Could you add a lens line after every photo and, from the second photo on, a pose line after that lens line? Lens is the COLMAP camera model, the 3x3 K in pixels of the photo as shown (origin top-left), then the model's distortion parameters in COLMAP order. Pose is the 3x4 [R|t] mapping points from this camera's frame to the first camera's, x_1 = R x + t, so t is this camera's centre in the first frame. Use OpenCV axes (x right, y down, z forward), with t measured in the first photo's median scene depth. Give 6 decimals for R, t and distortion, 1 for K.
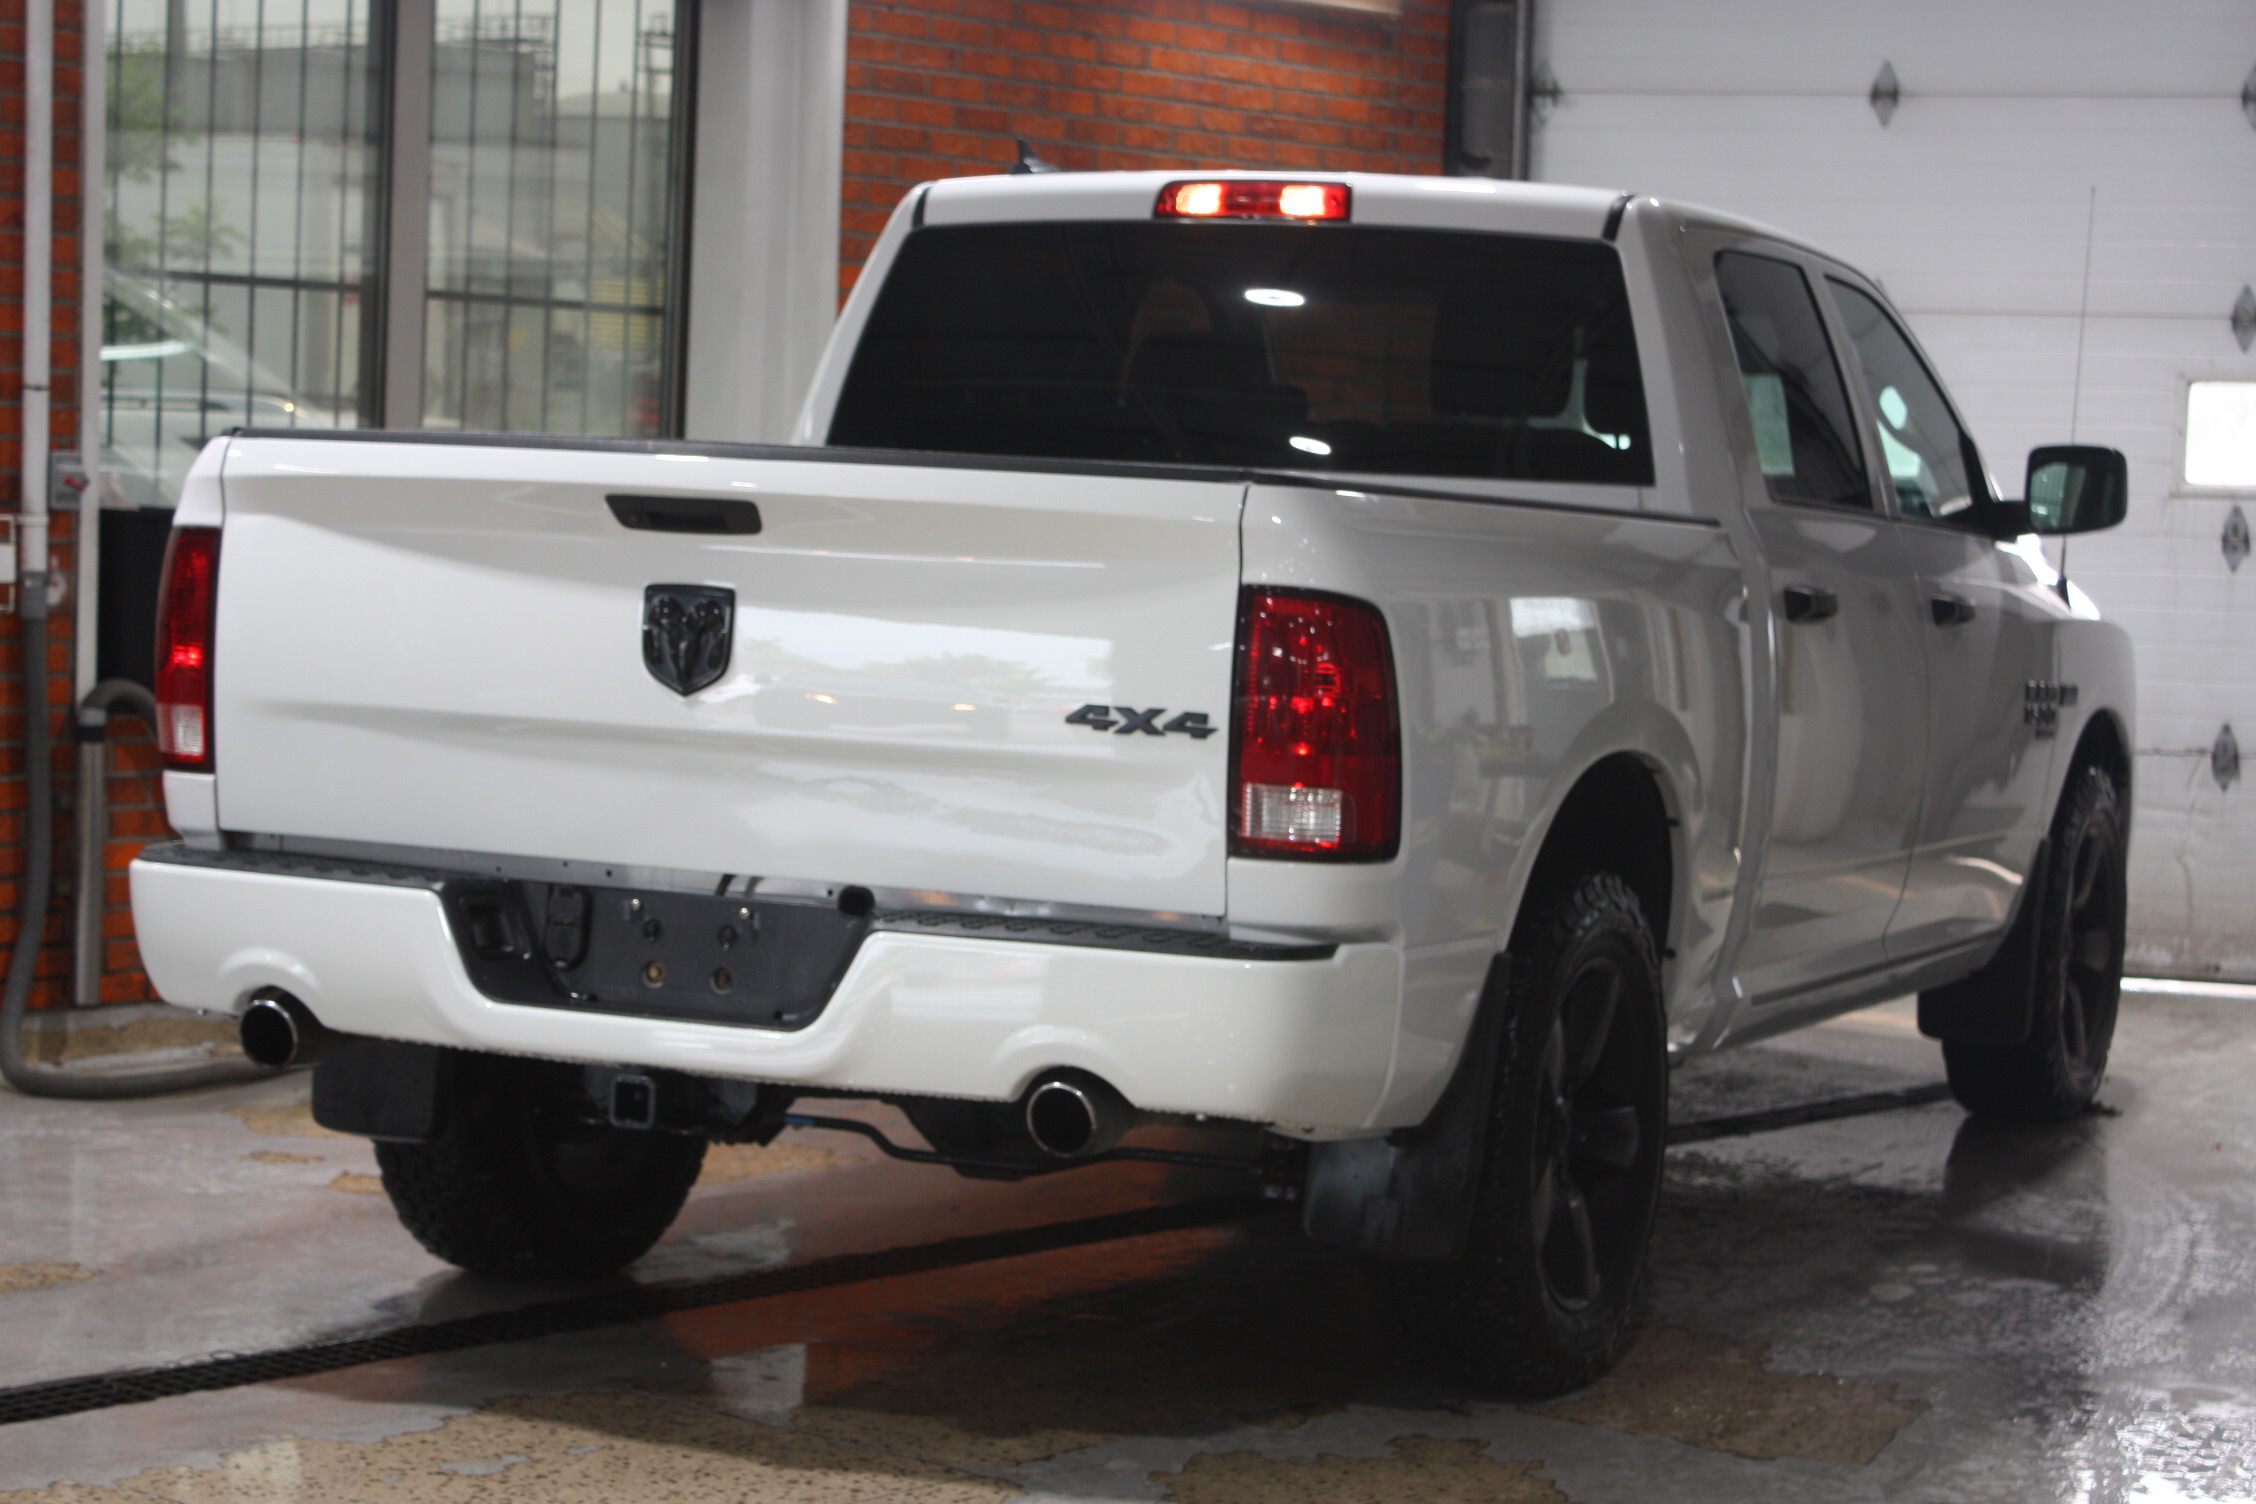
lens RADIAL K [[4489.4, 0, 1114.5], [0, 4489.4, 748.9], [0, 0, 1]] dist [0.092912, 0.000000]
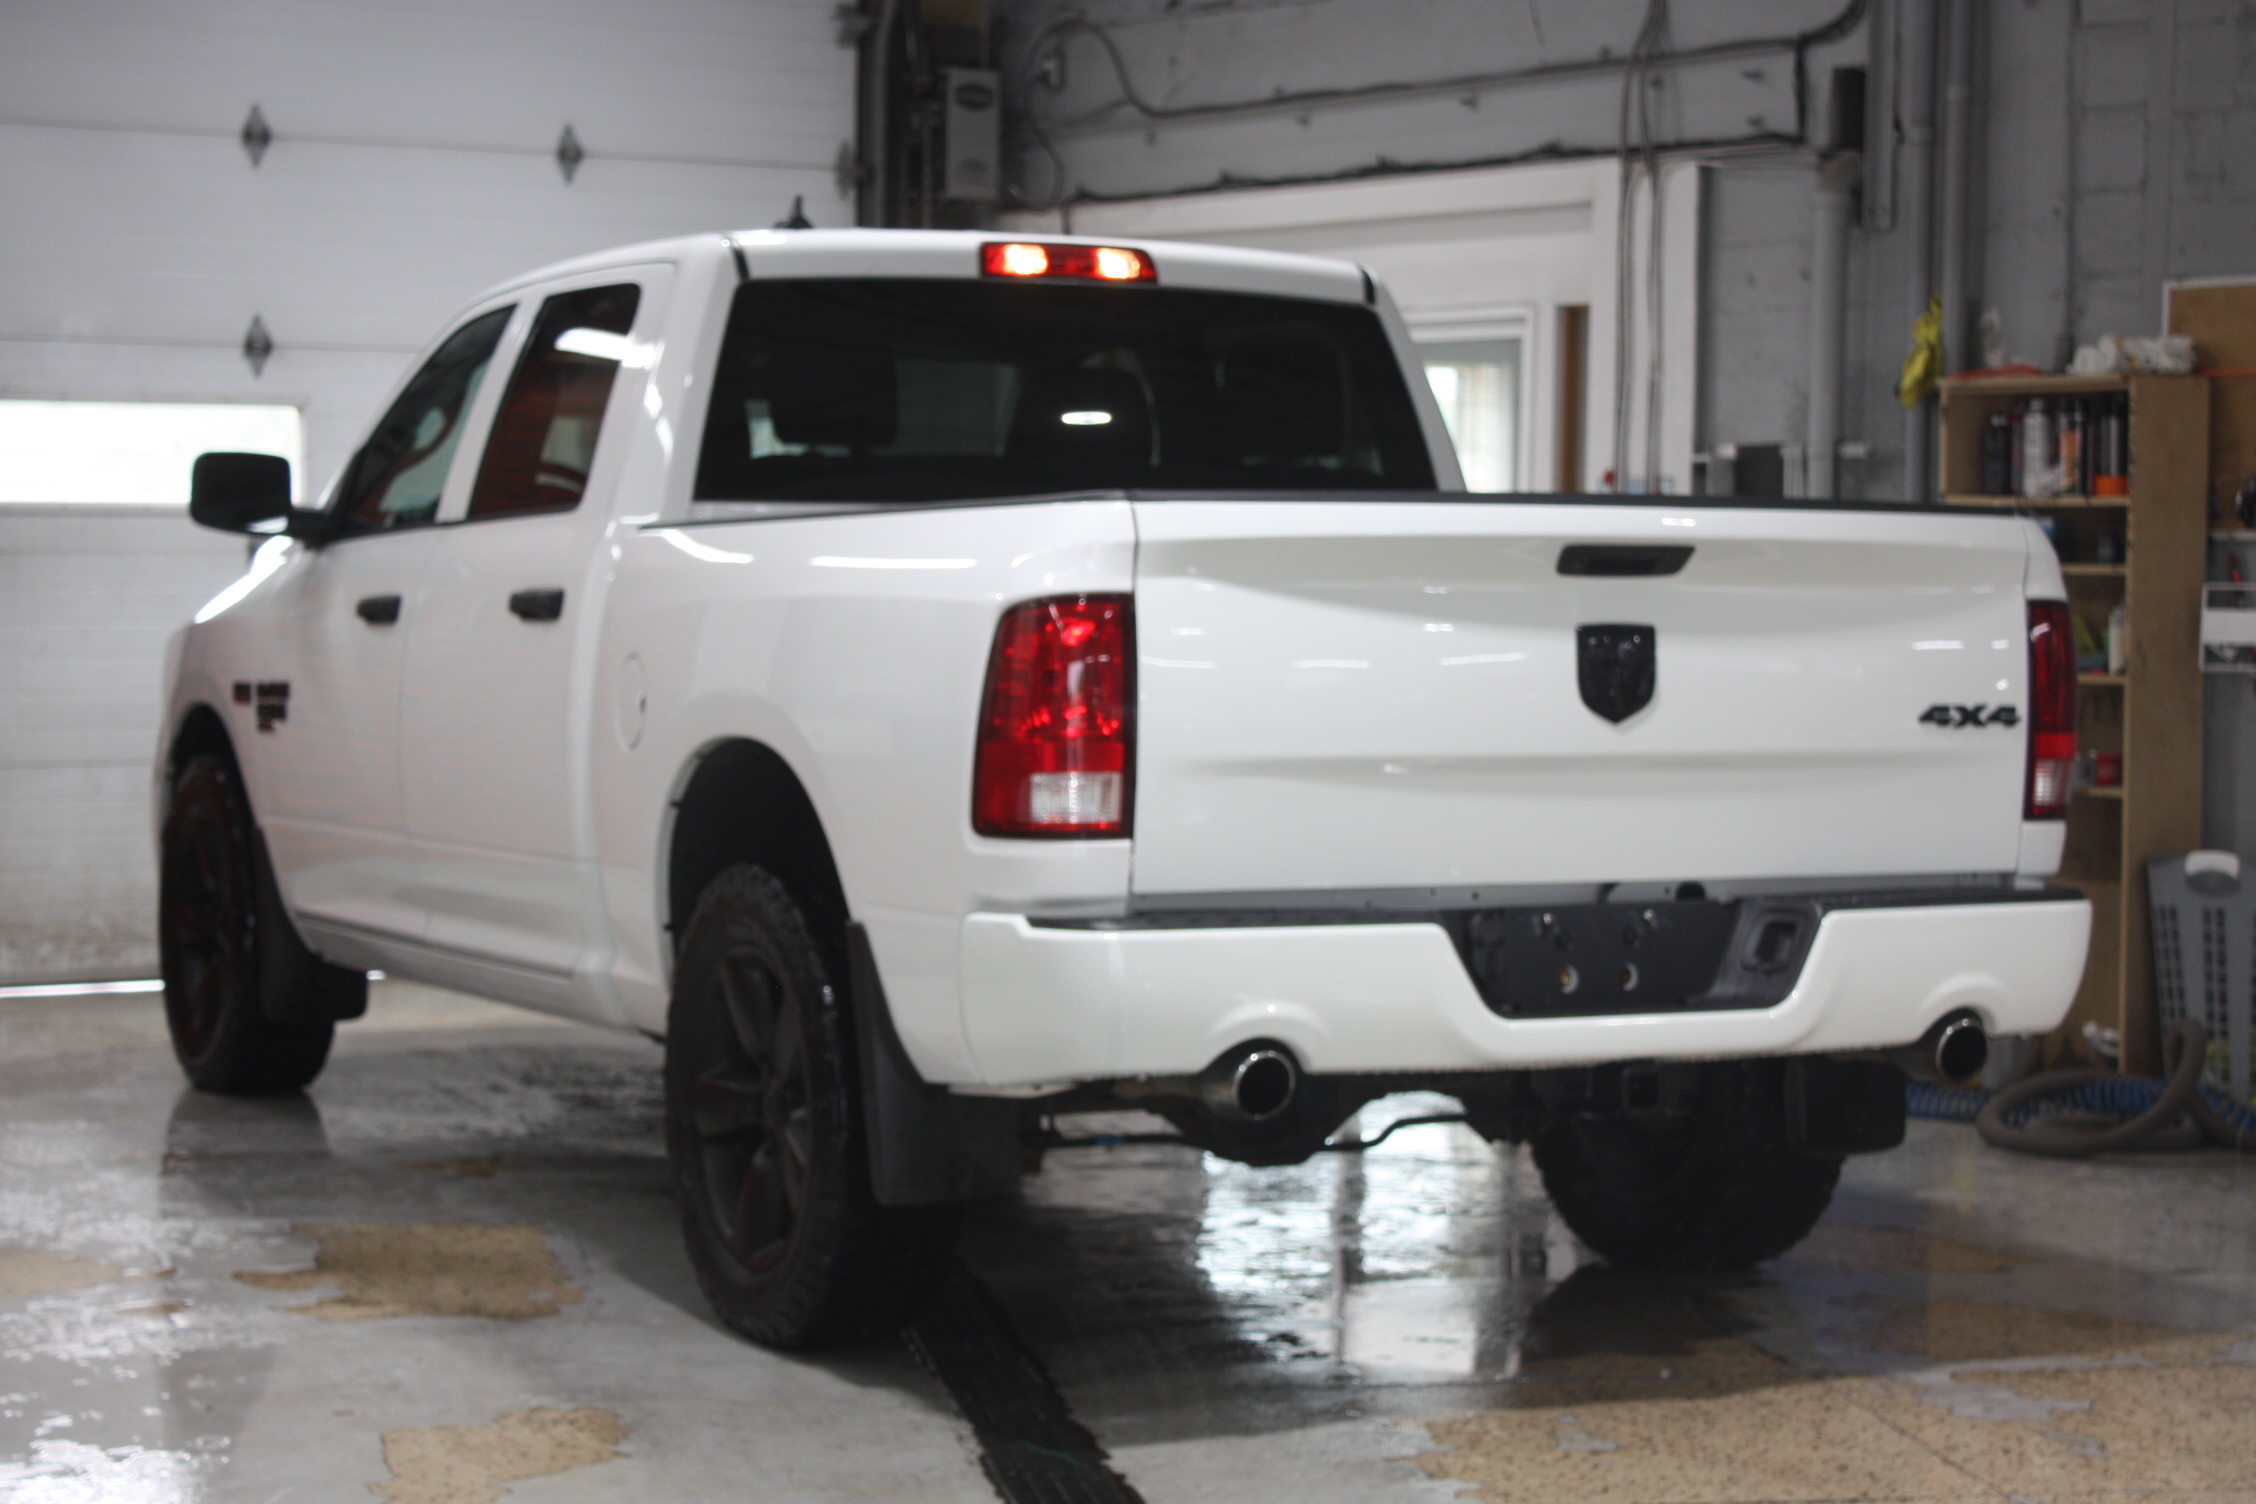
lens RADIAL K [[4489.4, 0, 1125.4], [0, 4489.4, 747.8], [0, 0, 1]] dist [0.092912, 0.000000]
pose [[0.639749, -0.067222, 0.765639, -1.002271], [0.067646, 0.997227, 0.031032, -0.047541], [-0.765601, 0.031940, 0.642522, 0.372789]]
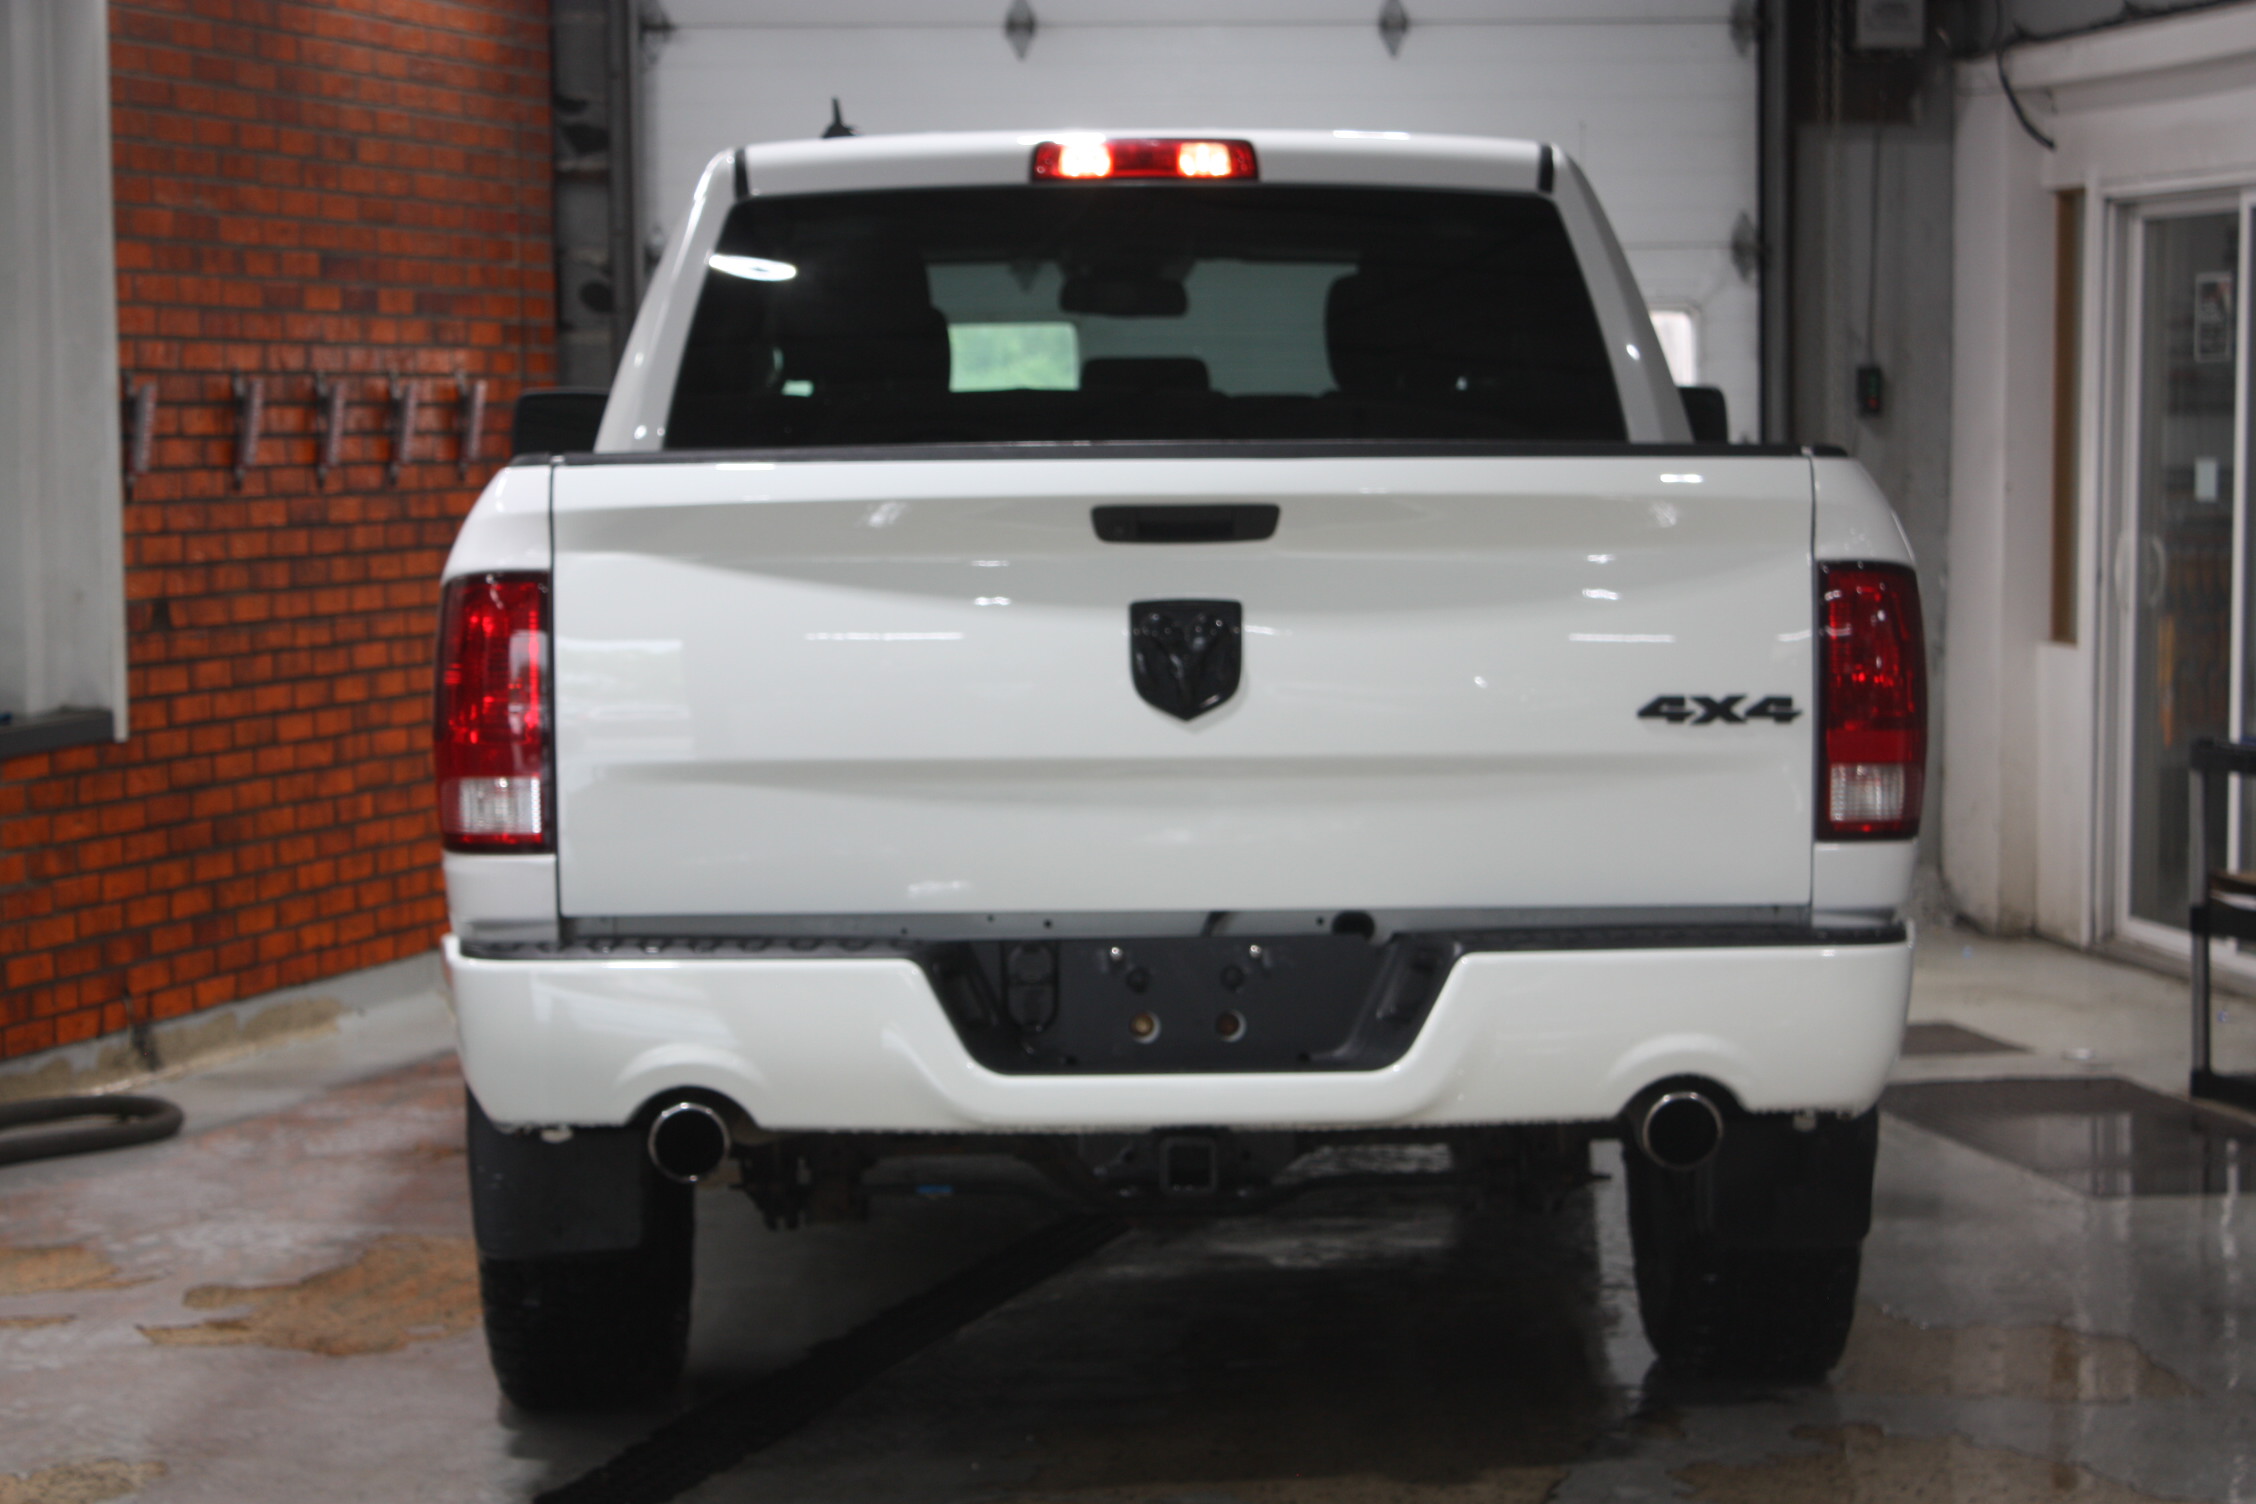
lens RADIAL K [[5232.9, 0, 1105.2], [0, 5232.9, 758.4], [0, 0, 1]] dist [0.028661, 0.000000]
pose [[0.905280, -0.073935, 0.418332, -0.546302], [0.073985, 0.997129, 0.016125, -0.022056], [-0.418323, 0.016353, 0.908151, 0.037654]]
